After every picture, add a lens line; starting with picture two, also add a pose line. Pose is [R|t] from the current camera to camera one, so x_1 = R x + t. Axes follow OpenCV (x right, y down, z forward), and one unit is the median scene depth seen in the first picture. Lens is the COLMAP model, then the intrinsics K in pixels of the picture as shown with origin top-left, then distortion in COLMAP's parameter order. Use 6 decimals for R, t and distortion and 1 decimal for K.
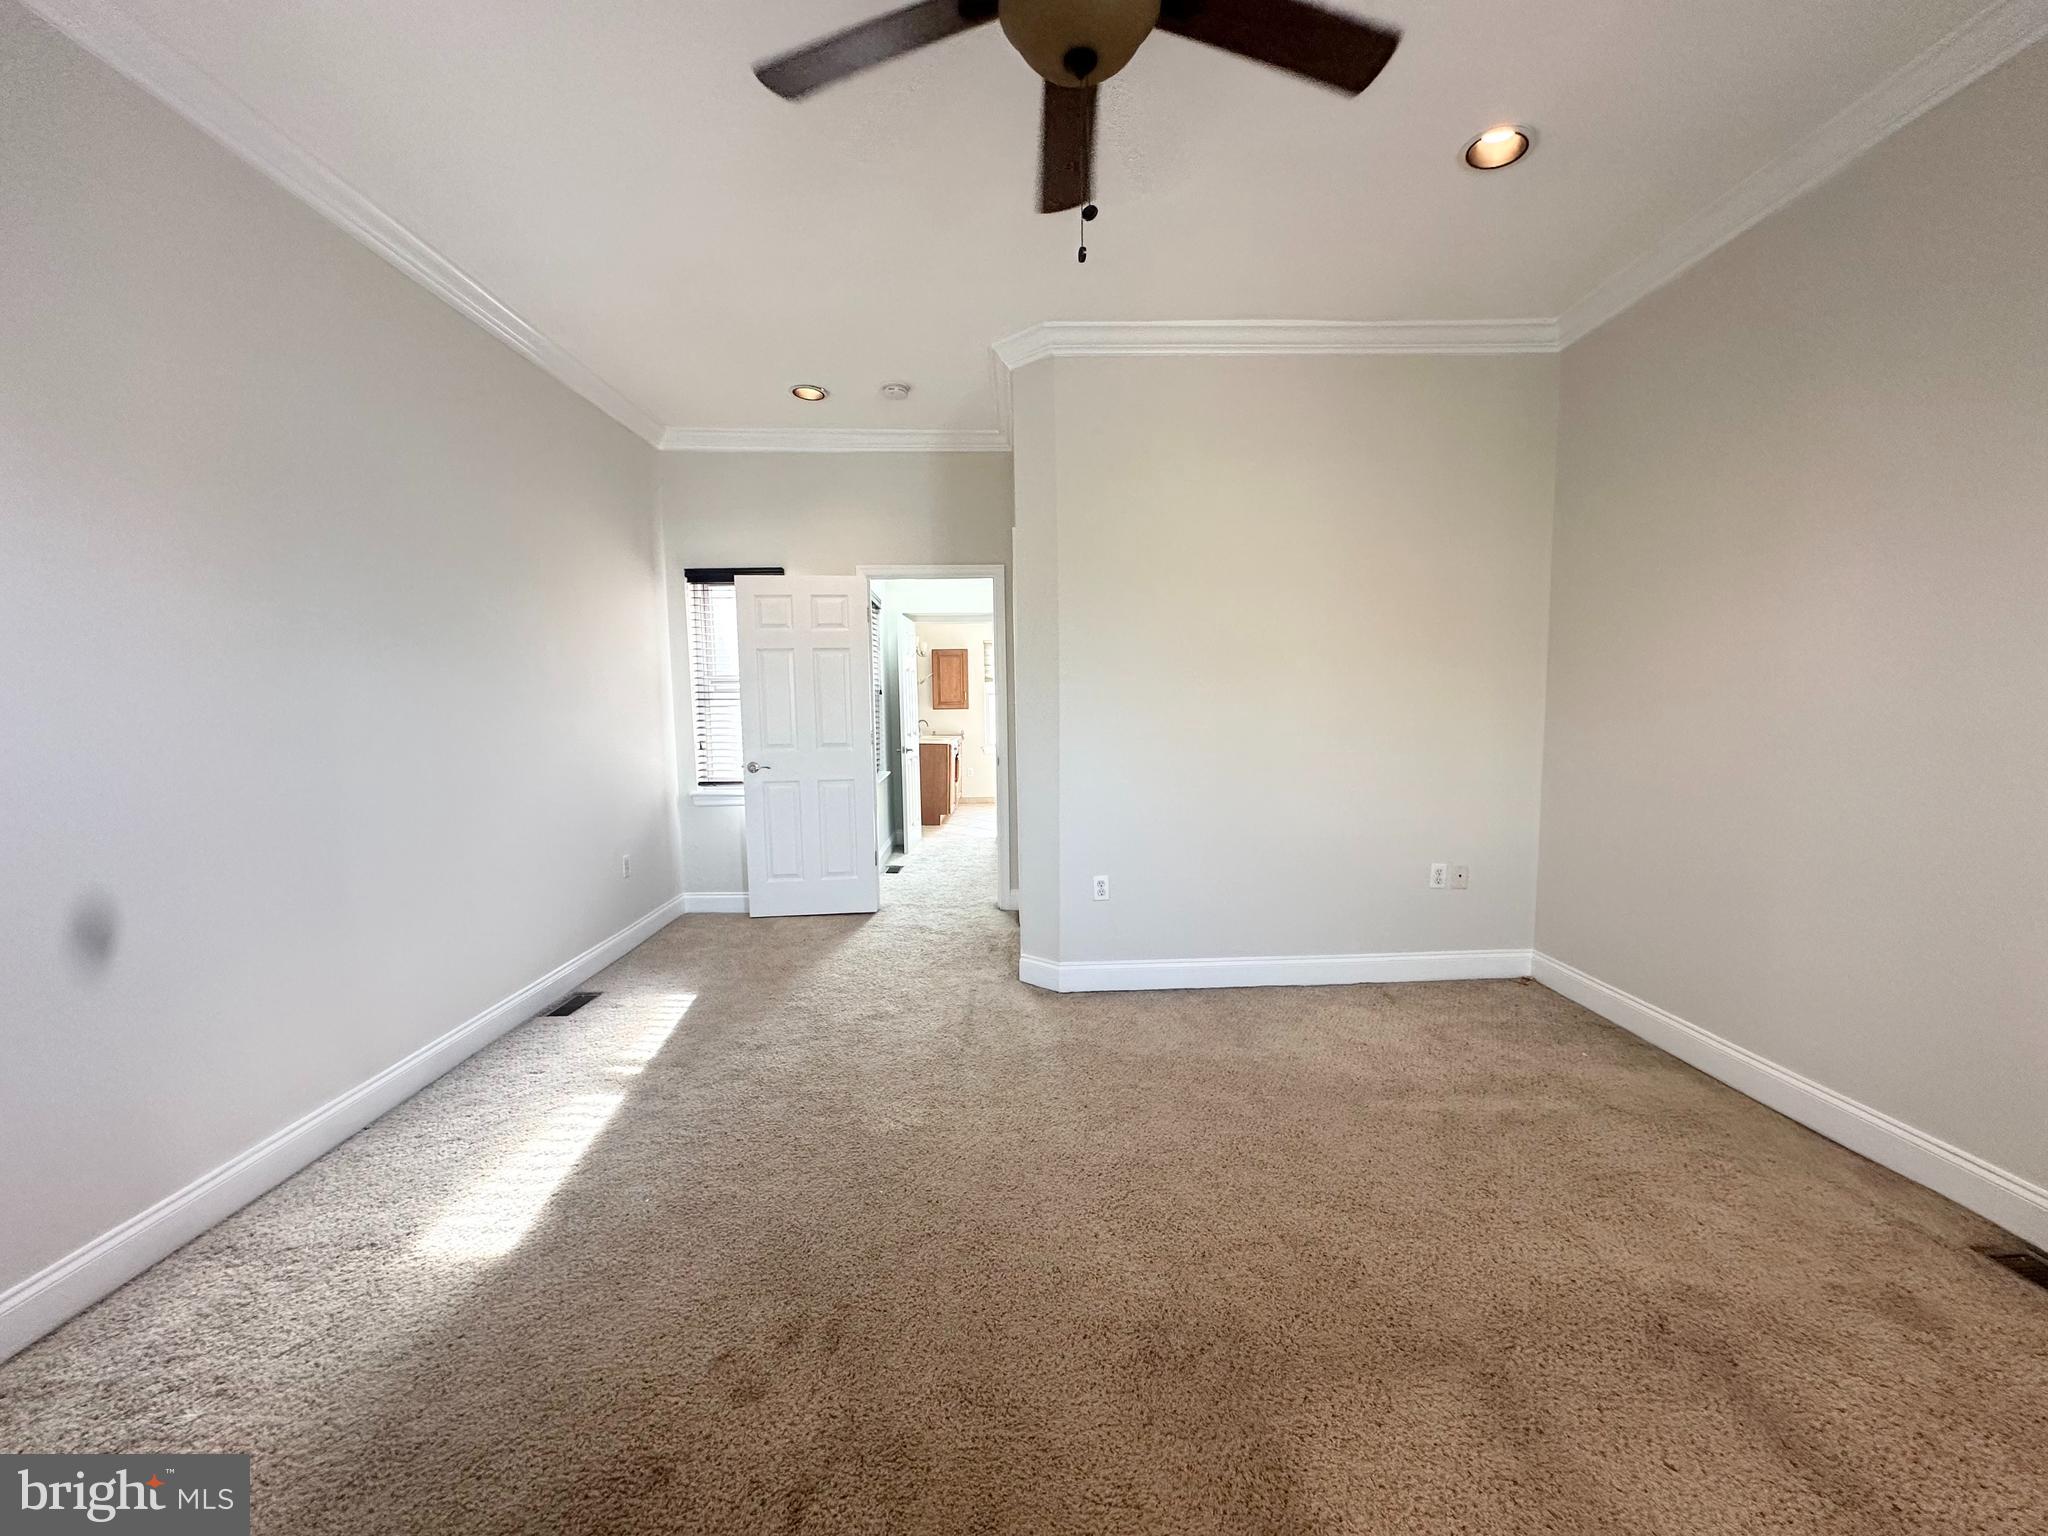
lens RADIAL K [[820.0, 0, 1020.1], [0, 820.0, 771.0], [0, 0, 1]] dist [-0.000870, 0.000076]
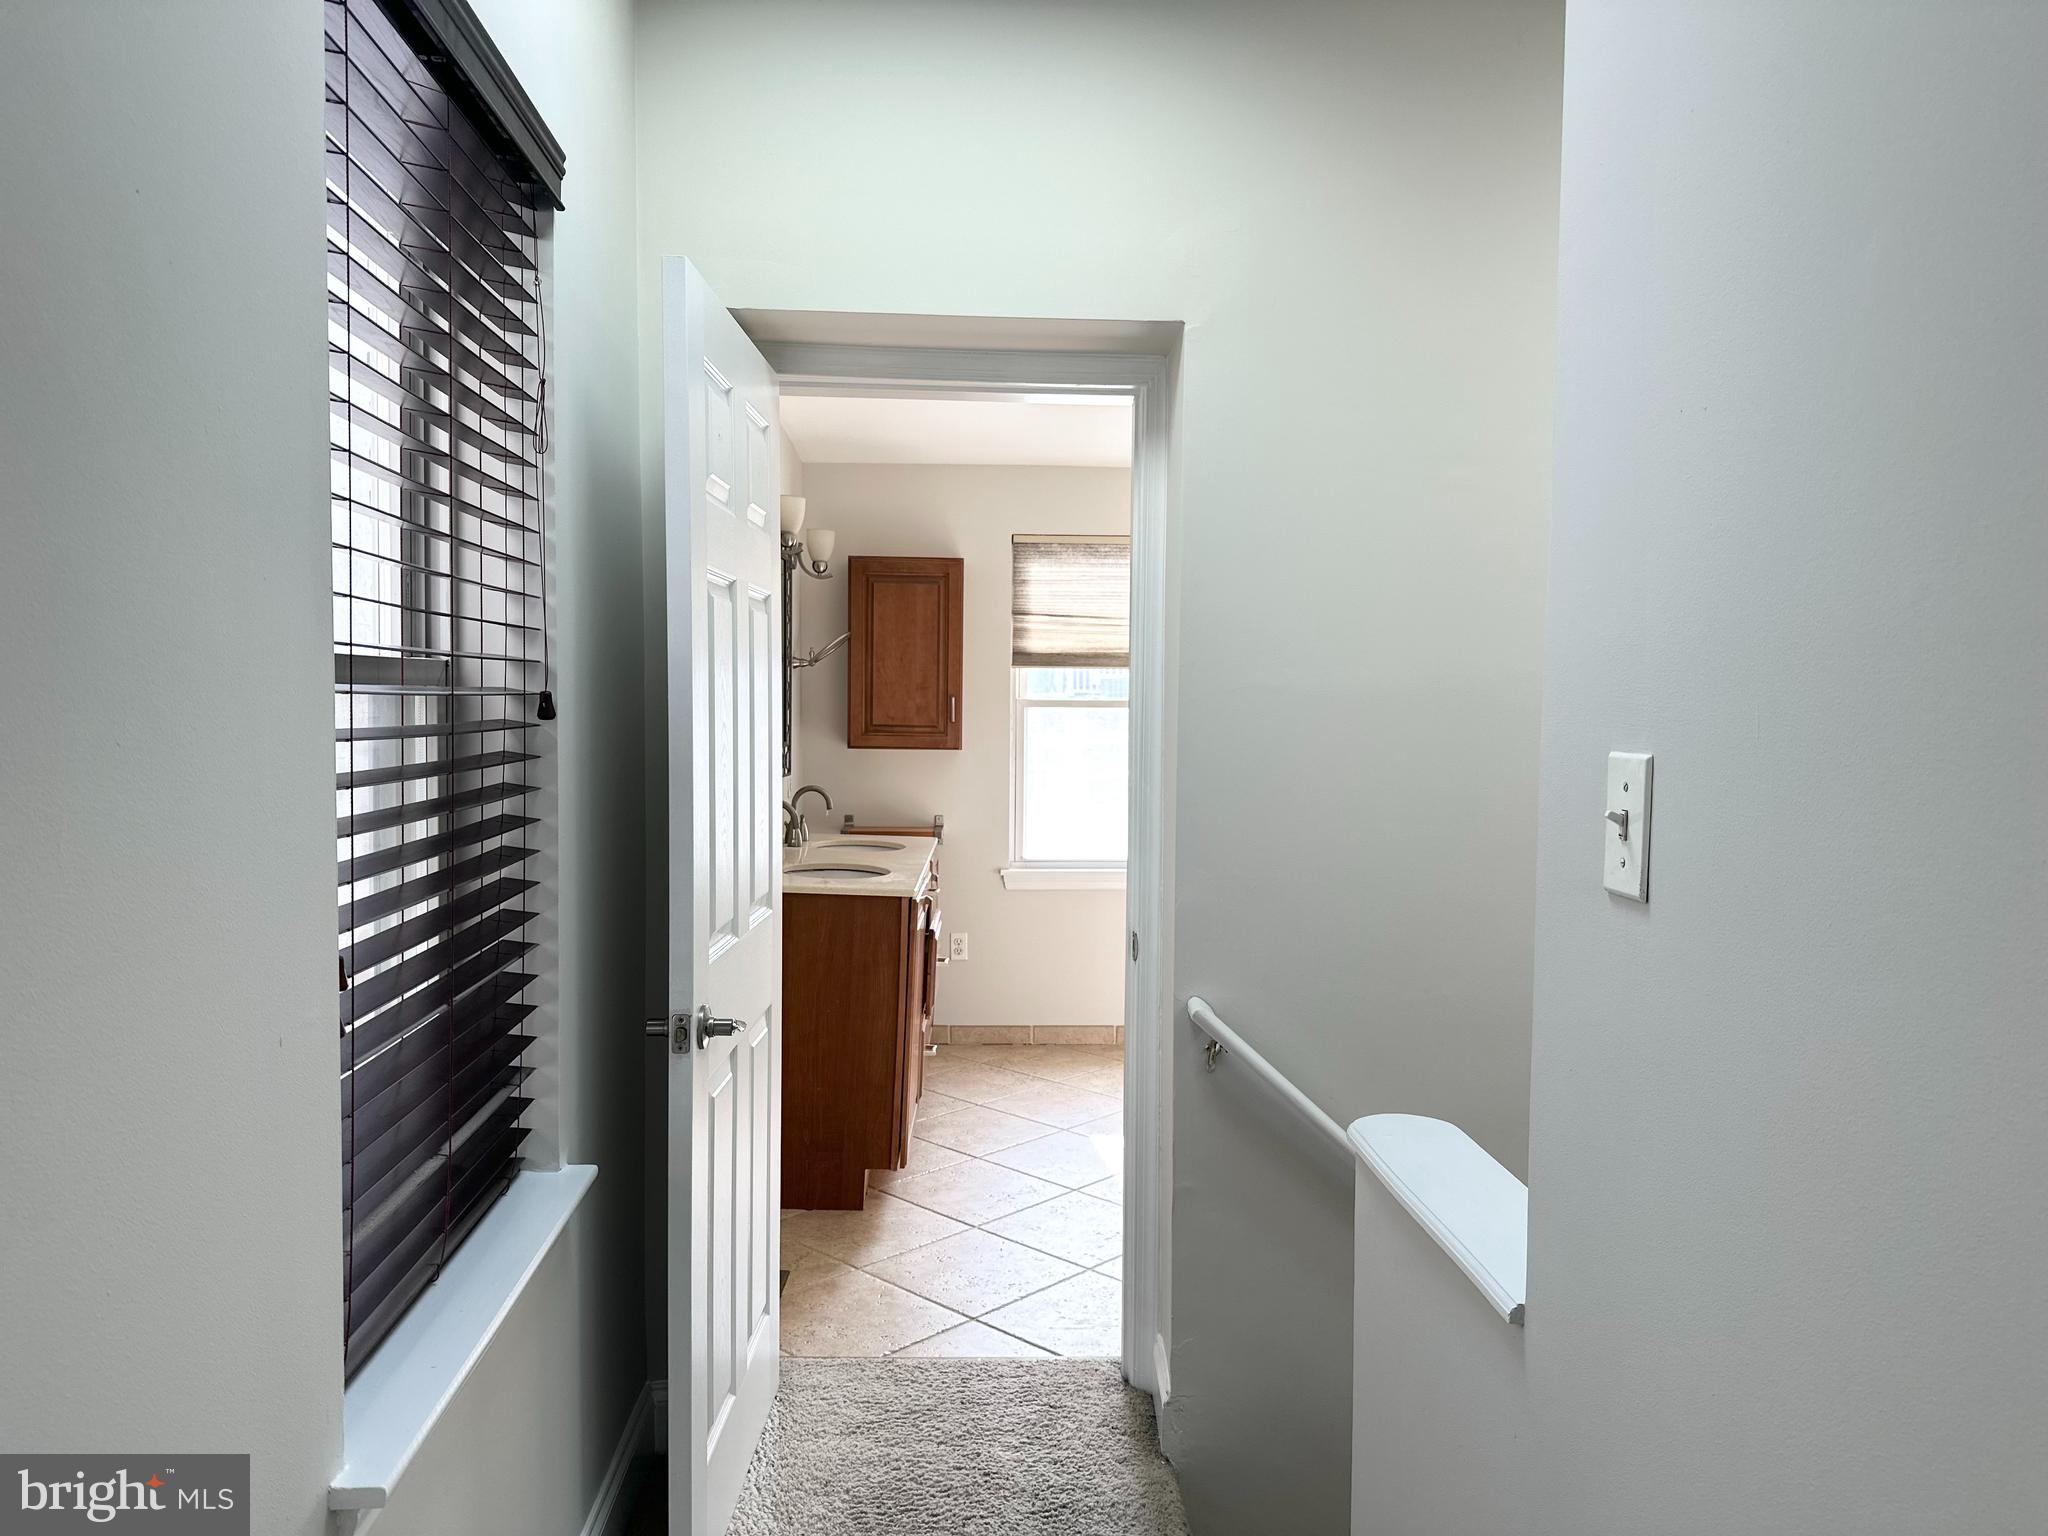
lens RADIAL K [[1439.4, 0, 1024.0], [0, 1439.4, 768.0], [0, 0, 1]] dist [0.000800, 0.001159]
pose [[0.999615, 0.021500, 0.017540, -0.053493], [-0.020770, 0.998952, -0.040780, -0.051717], [-0.018399, 0.040400, 0.999014, 0.496245]]
